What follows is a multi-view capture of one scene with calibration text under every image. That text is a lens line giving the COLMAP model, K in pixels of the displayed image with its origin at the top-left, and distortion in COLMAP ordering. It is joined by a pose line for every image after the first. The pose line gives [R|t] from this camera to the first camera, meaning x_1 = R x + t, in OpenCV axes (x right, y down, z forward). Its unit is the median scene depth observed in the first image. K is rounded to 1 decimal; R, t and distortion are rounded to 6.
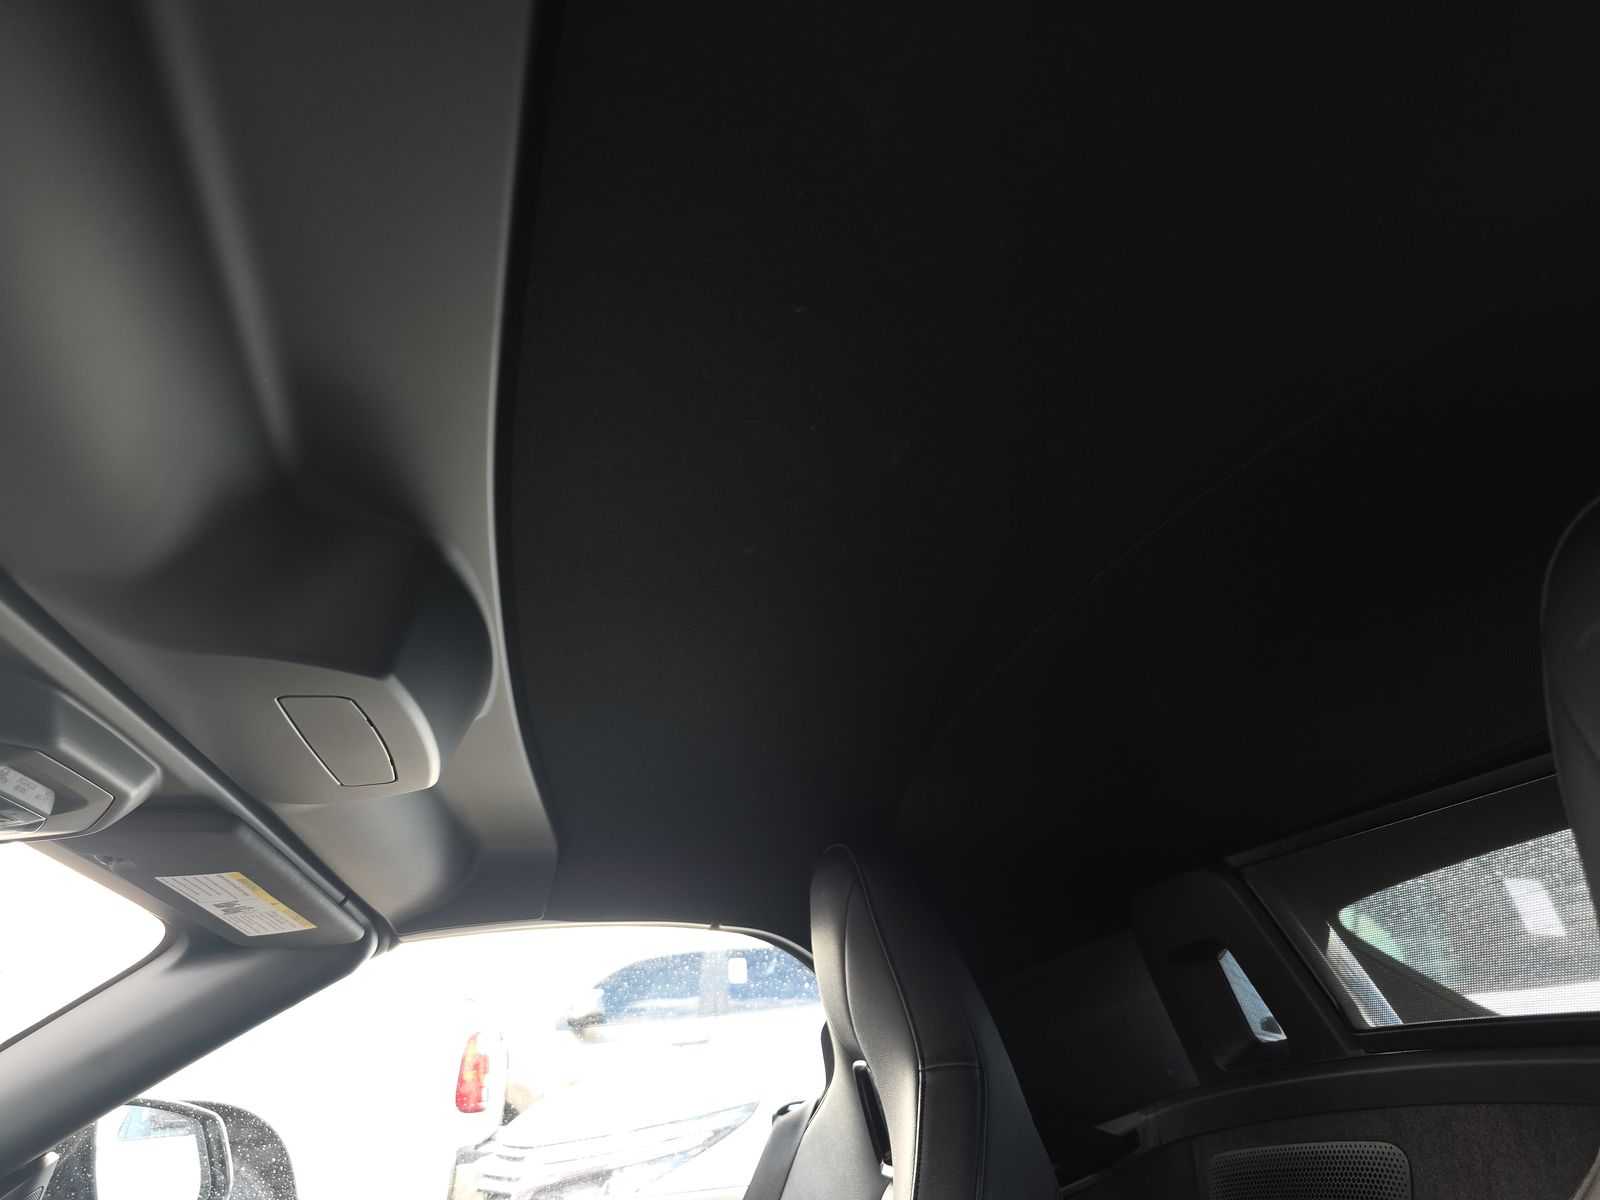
lens RADIAL K [[1091.2, 0, 796.7], [0, 1091.2, 595.8], [0, 0, 1]] dist [0.016309, -0.021892]
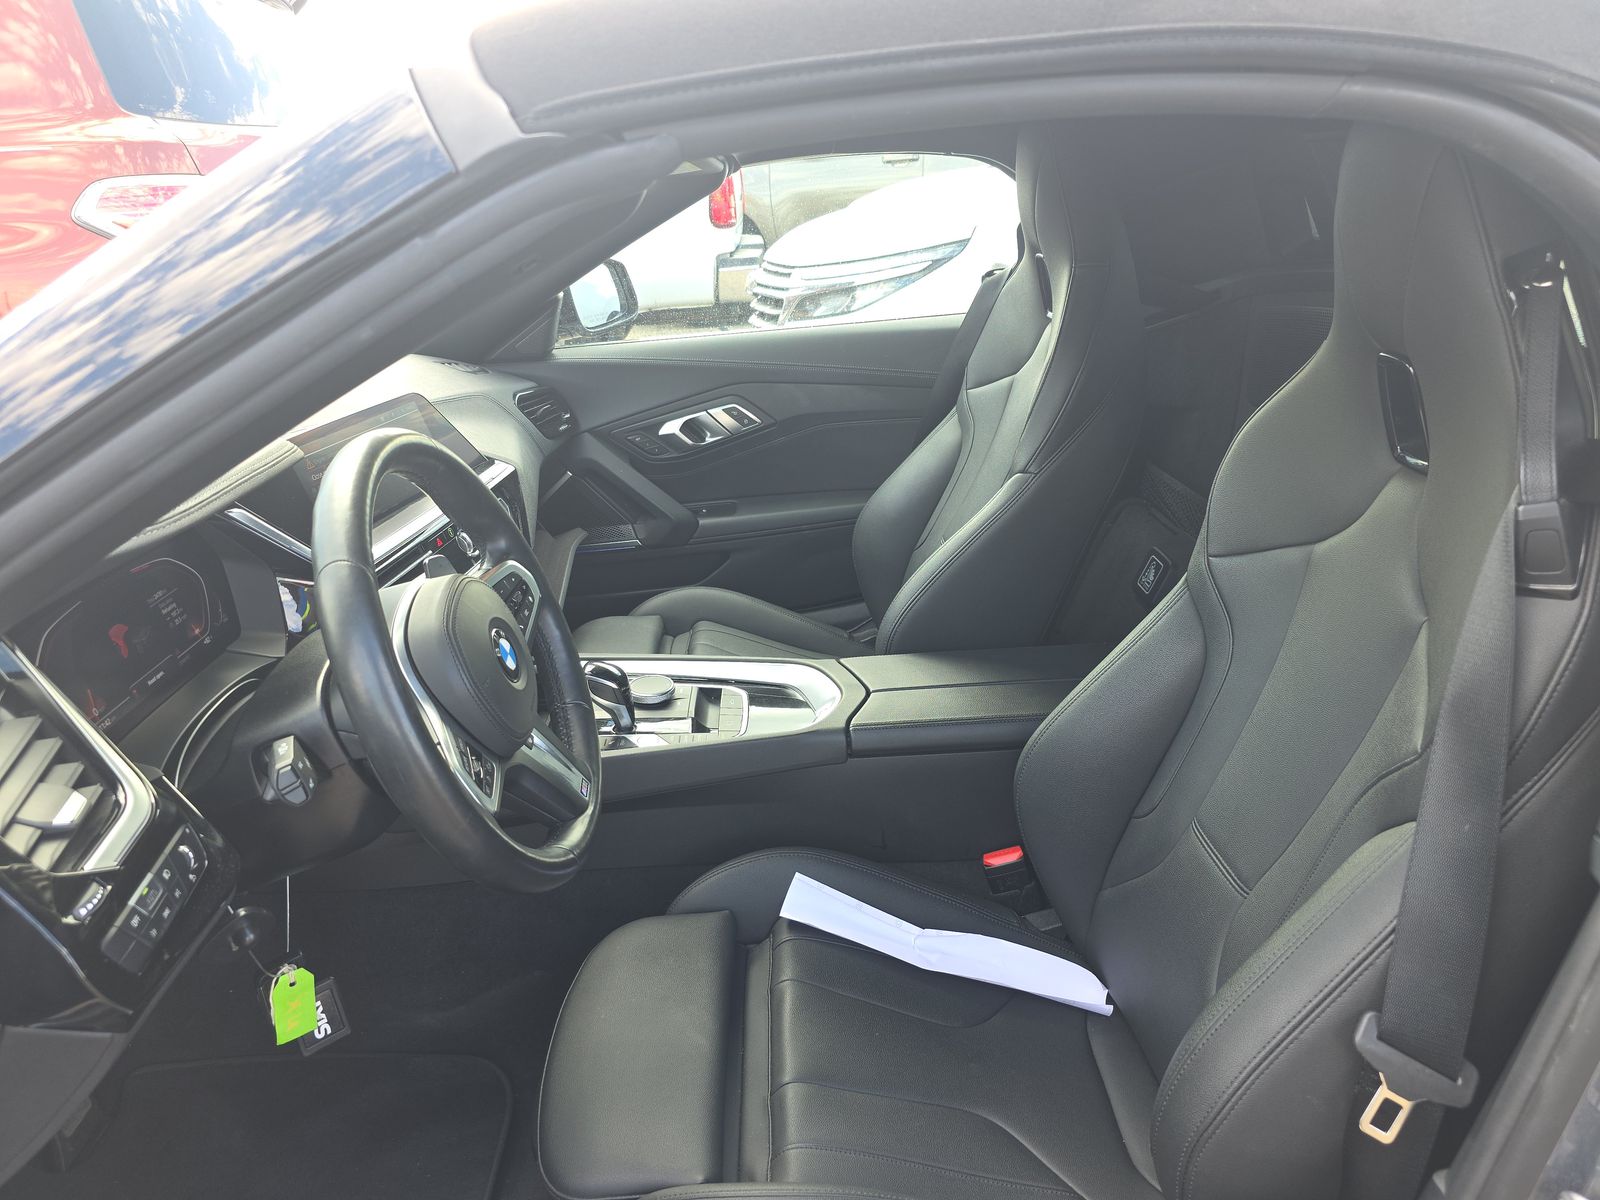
lens RADIAL K [[1091.2, 0, 806.8], [0, 1091.2, 610.2], [0, 0, 1]] dist [0.016309, -0.021892]
pose [[0.987028, 0.064675, -0.146948, -0.009324], [0.059545, 0.702536, 0.709152, -0.322045], [0.149101, -0.708703, 0.689572, -0.469741]]
